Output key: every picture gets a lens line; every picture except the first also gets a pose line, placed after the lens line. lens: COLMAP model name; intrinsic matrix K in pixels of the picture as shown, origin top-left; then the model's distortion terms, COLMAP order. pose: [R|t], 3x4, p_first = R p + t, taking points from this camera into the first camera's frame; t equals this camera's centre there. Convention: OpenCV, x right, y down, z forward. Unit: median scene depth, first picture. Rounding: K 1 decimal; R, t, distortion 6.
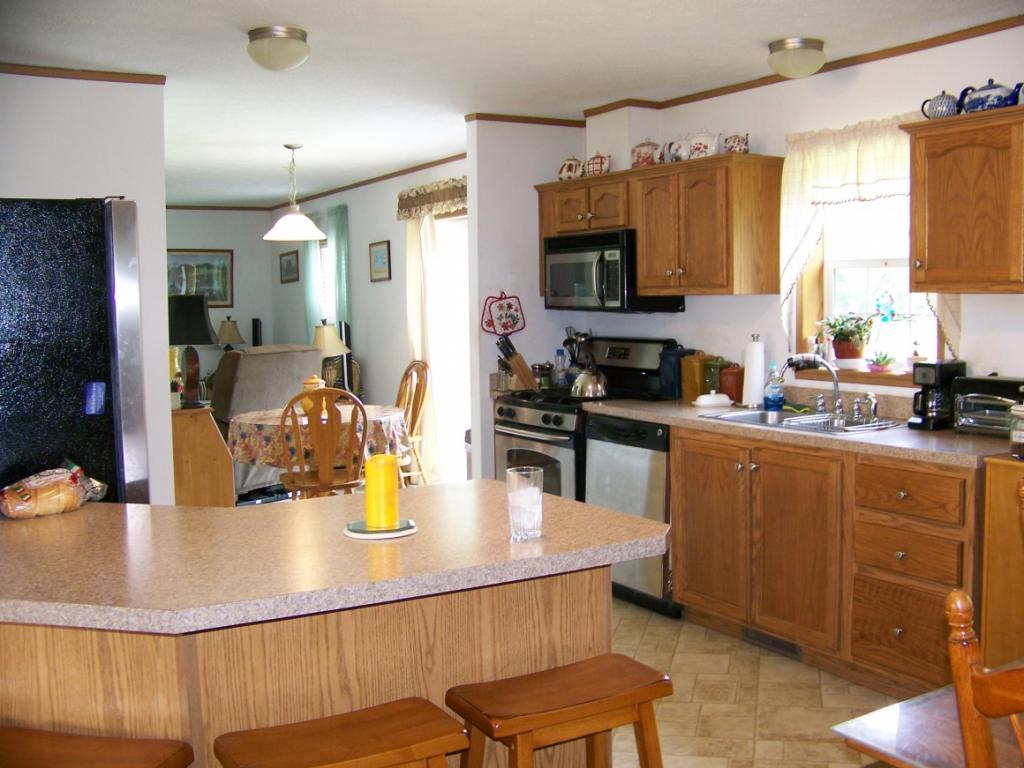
lens RADIAL K [[1080.2, 0, 541.4], [0, 1080.2, 390.9], [0, 0, 1]] dist [-0.261818, 0.360002]
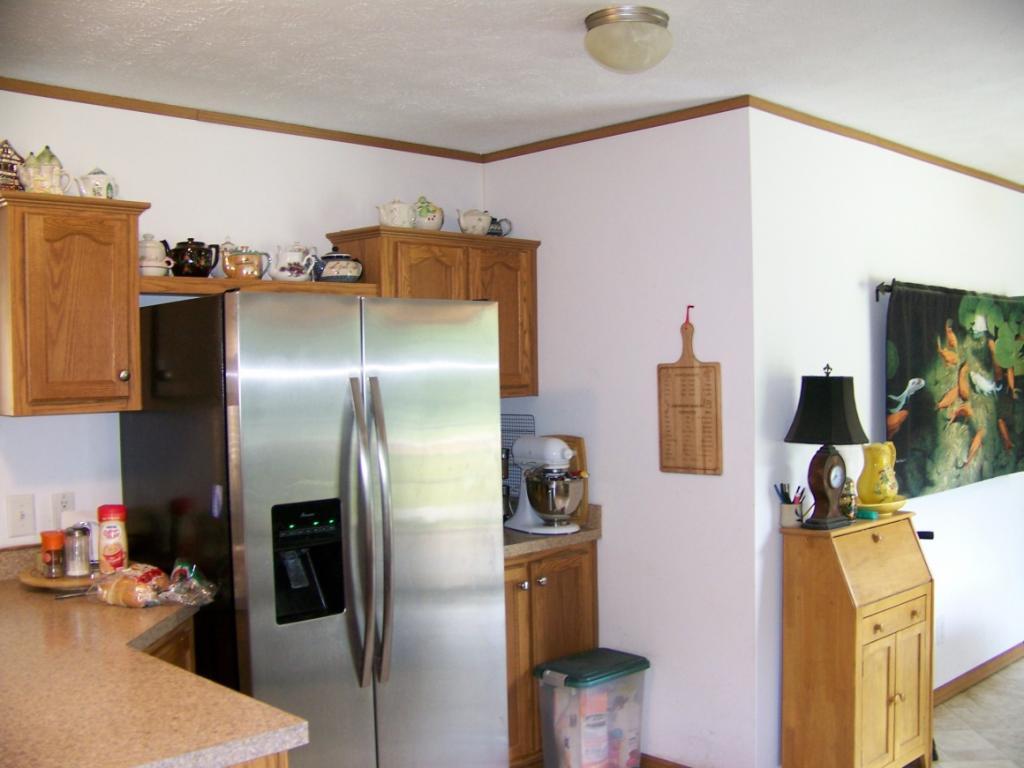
lens RADIAL K [[1080.2, 0, 541.4], [0, 1080.2, 390.9], [0, 0, 1]] dist [-0.261818, 0.360002]
pose [[0.233008, 0.030787, -0.971987, 0.359607], [-0.072039, 0.997299, 0.014319, -0.079675], [0.969803, 0.066684, 0.234596, 0.659102]]
